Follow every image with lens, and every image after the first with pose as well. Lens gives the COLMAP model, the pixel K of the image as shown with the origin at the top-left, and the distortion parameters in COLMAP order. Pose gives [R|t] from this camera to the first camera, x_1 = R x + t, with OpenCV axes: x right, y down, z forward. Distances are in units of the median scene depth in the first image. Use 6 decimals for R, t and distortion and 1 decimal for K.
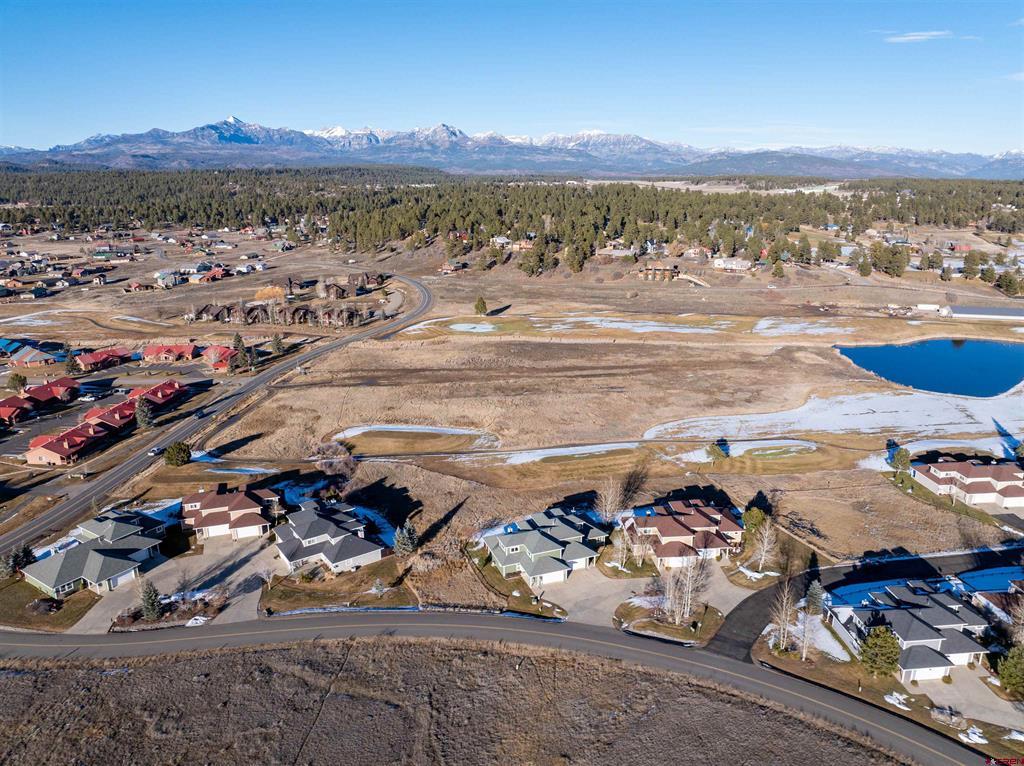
lens RADIAL K [[721.0, 0, 514.1], [0, 721.0, 374.8], [0, 0, 1]] dist [-0.034980, -0.001444]
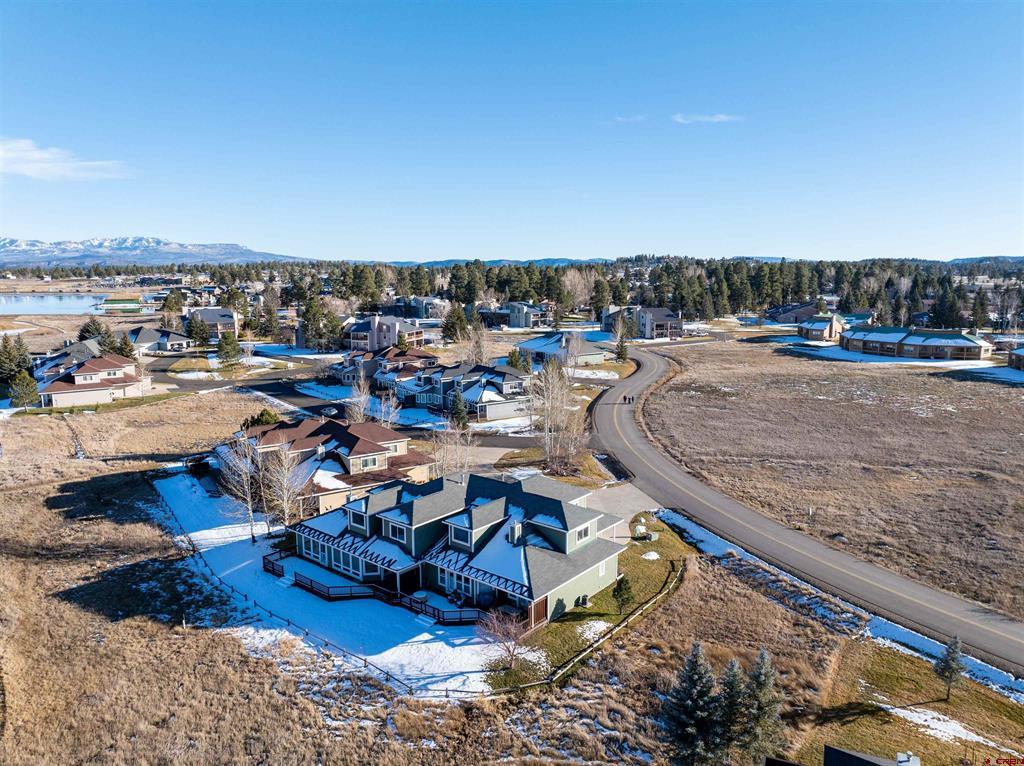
lens RADIAL K [[721.0, 0, 514.1], [0, 721.0, 374.8], [0, 0, 1]] dist [-0.034980, -0.001444]
pose [[-0.503316, -0.122917, 0.855315, -0.122990], [0.231322, 0.934538, 0.270425, 0.016840], [-0.832564, 0.333962, -0.441935, 0.450889]]
